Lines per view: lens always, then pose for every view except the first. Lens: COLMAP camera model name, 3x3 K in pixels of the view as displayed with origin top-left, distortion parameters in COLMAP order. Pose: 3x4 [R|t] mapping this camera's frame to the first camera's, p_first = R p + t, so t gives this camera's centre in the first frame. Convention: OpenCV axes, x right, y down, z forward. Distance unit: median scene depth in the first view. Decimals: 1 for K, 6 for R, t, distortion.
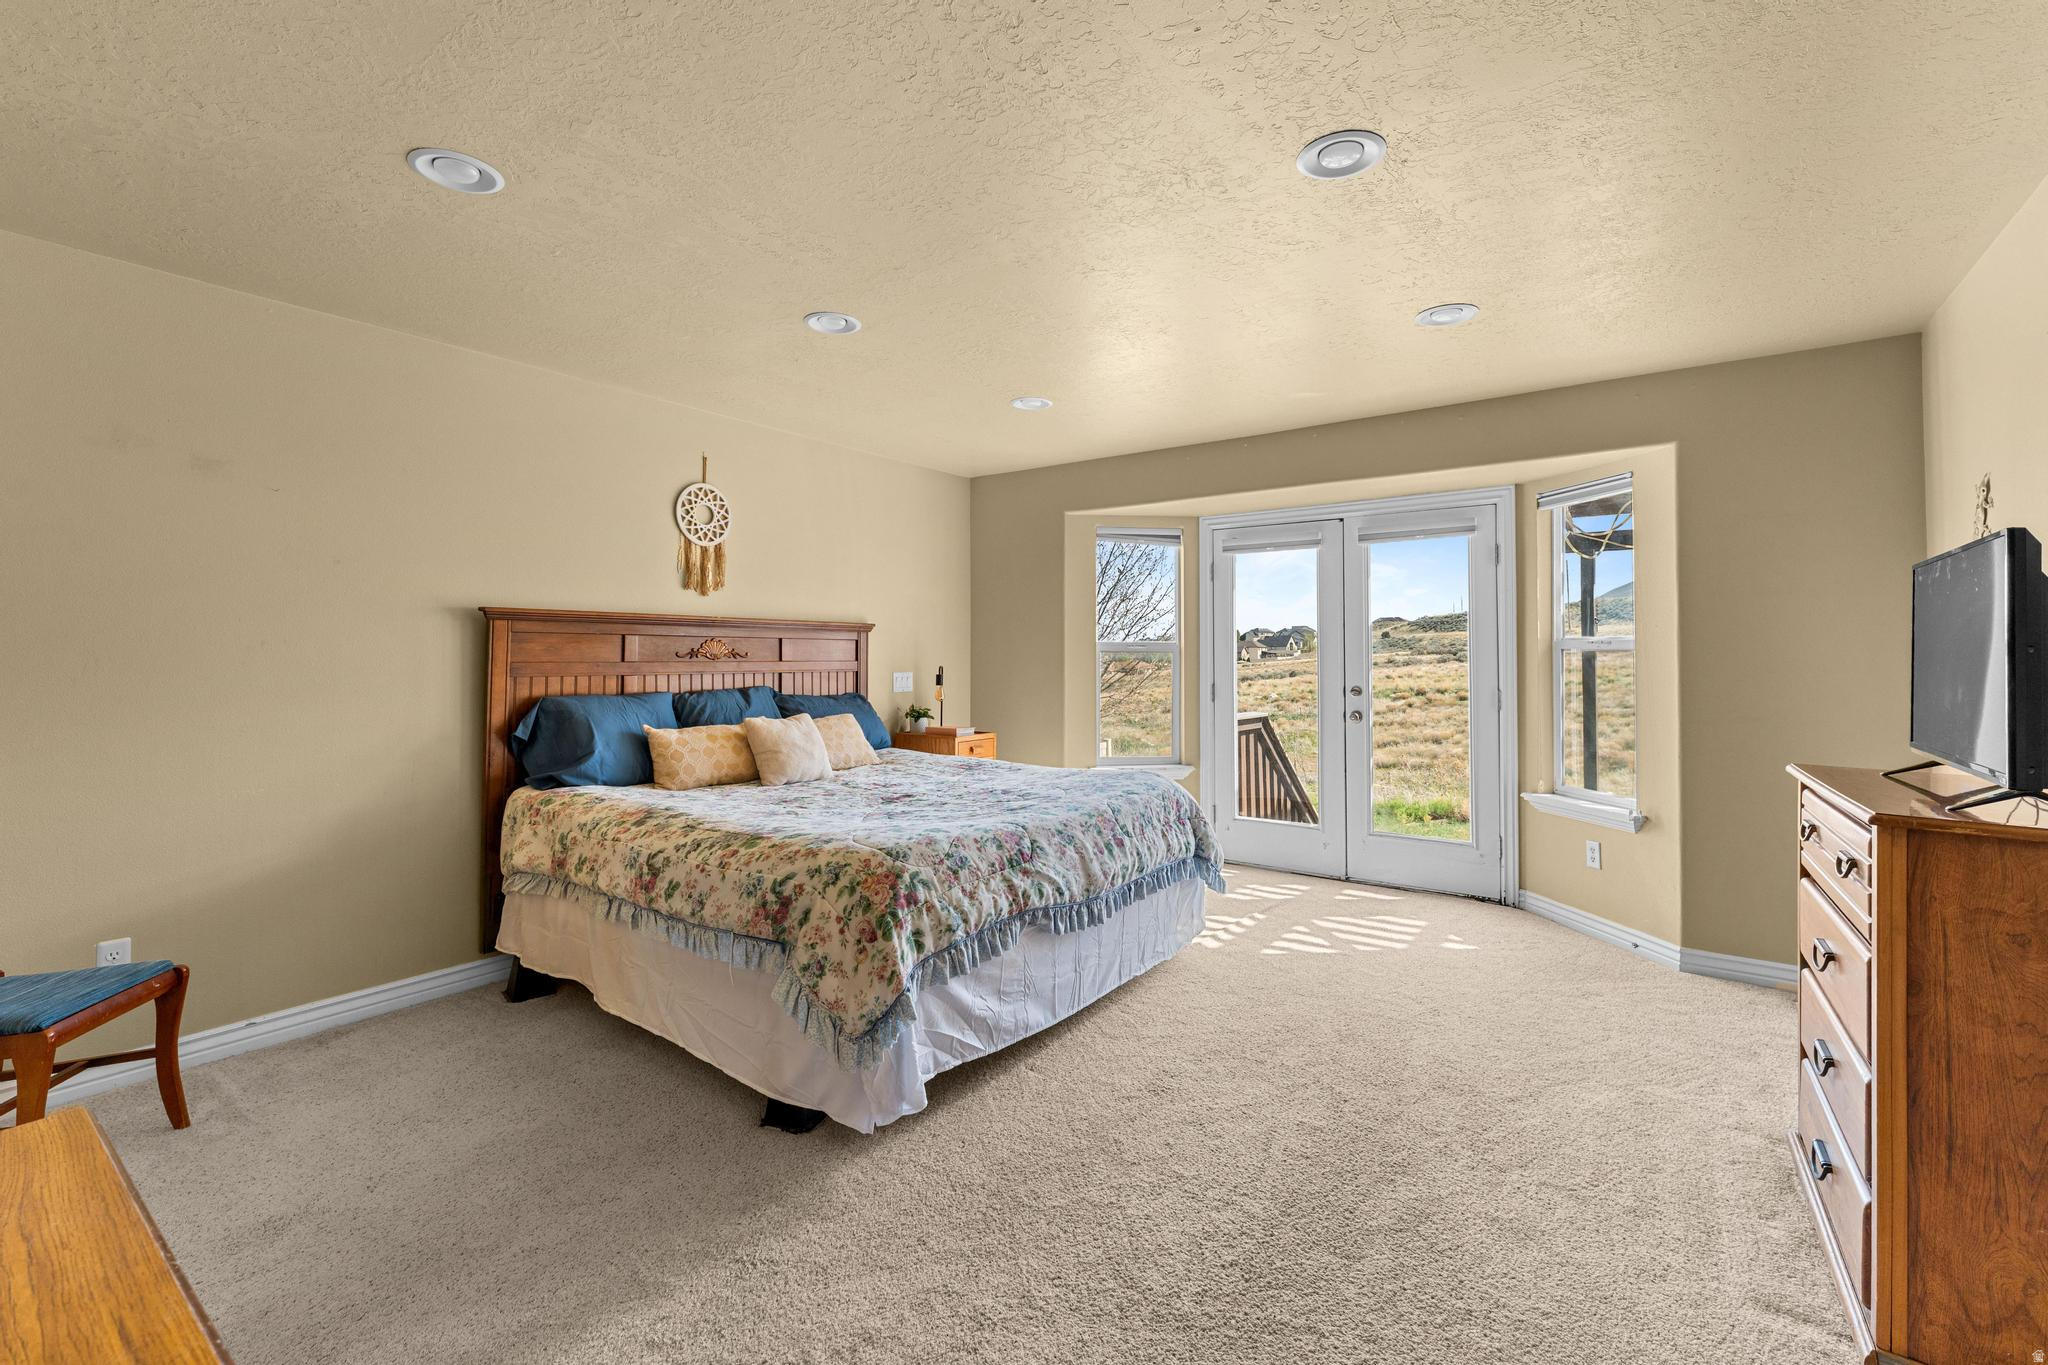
lens RADIAL K [[867.9, 0, 1021.1], [0, 867.9, 641.2], [0, 0, 1]] dist [-0.000952, 0.000014]
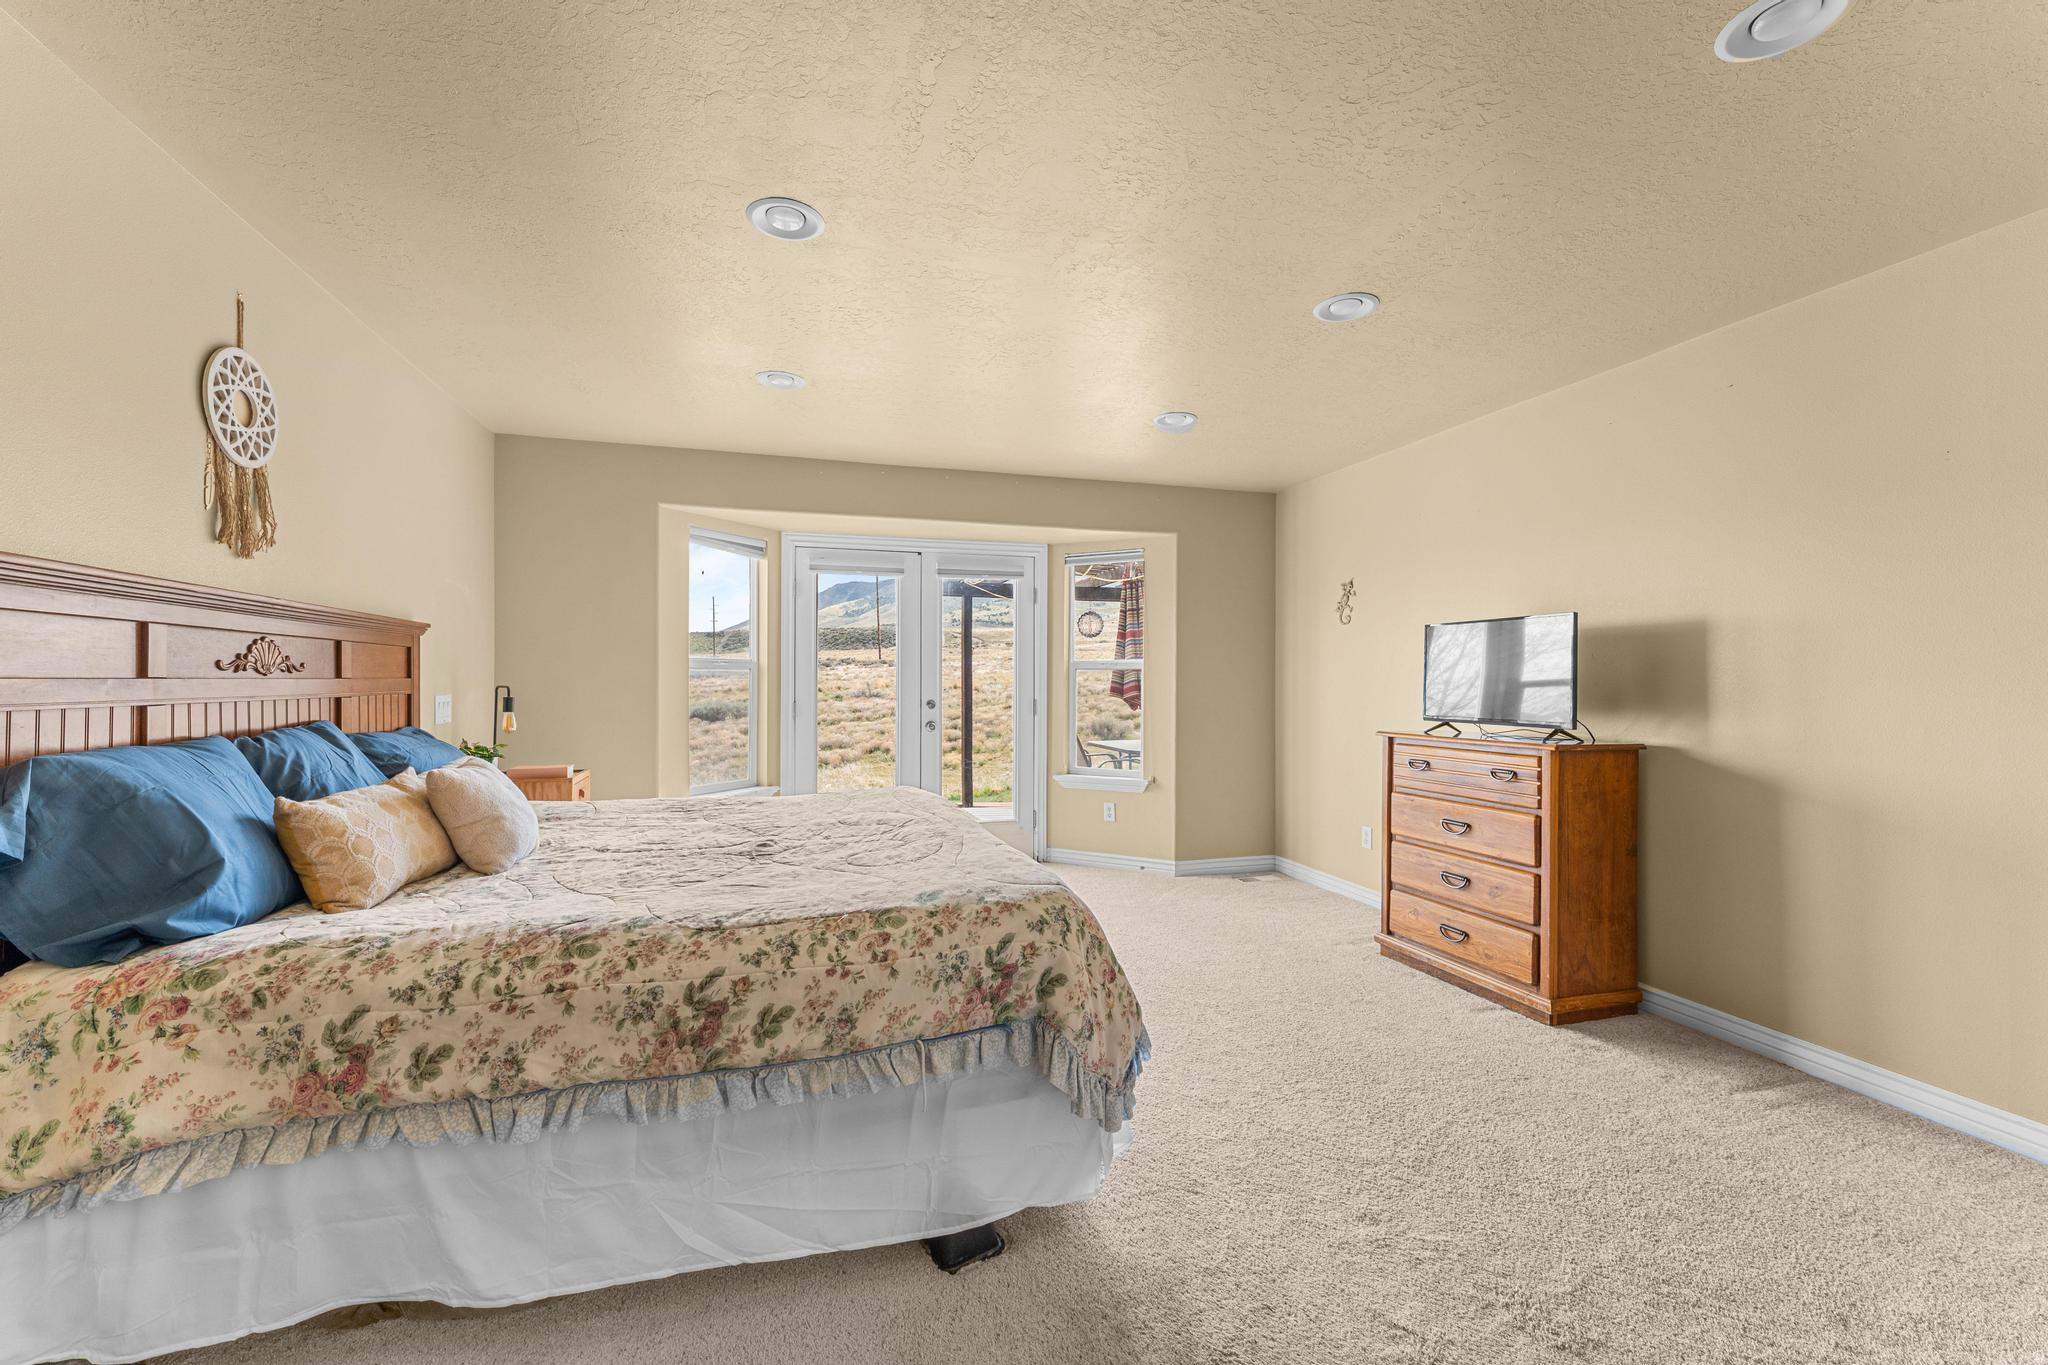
lens RADIAL K [[816.9, 0, 1007.4], [0, 816.9, 686.3], [0, 0, 1]] dist [-0.000988, 0.000779]
pose [[0.605256, -0.008901, 0.795981, -0.494823], [-0.012028, 0.999721, 0.020325, 0.012372], [-0.795940, -0.021876, 0.604980, 0.312723]]
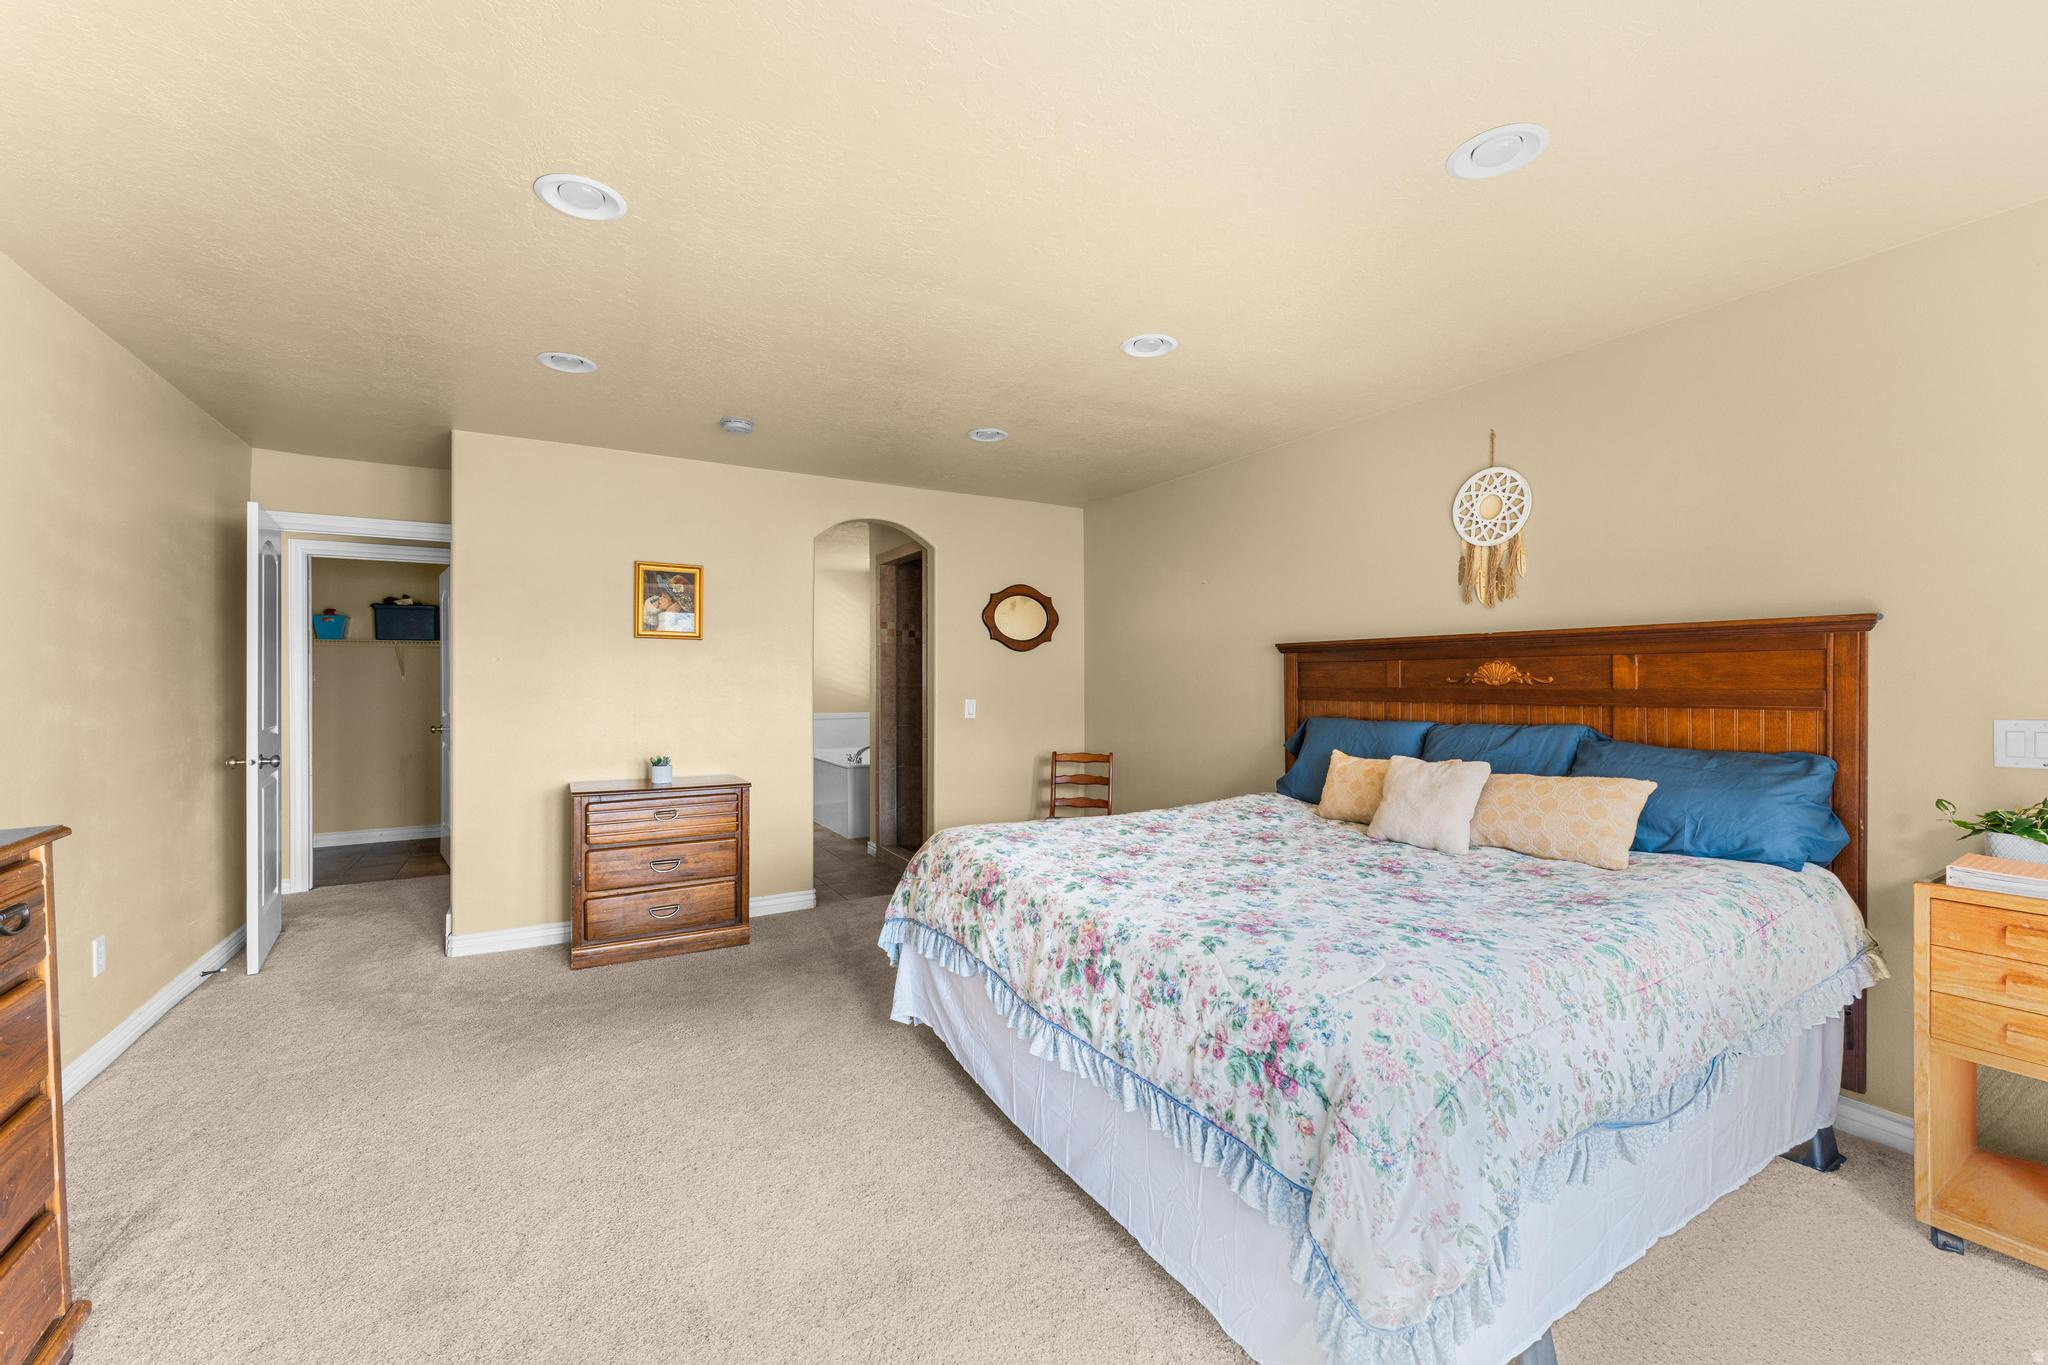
lens RADIAL K [[816.9, 0, 1014.7], [0, 816.9, 685.6], [0, 0, 1]] dist [-0.000988, 0.000779]
pose [[-0.390577, 0.008924, -0.920527, 0.525059], [0.017438, 0.999845, 0.002294, 0.012024], [0.920405, -0.015156, -0.390672, 0.906978]]
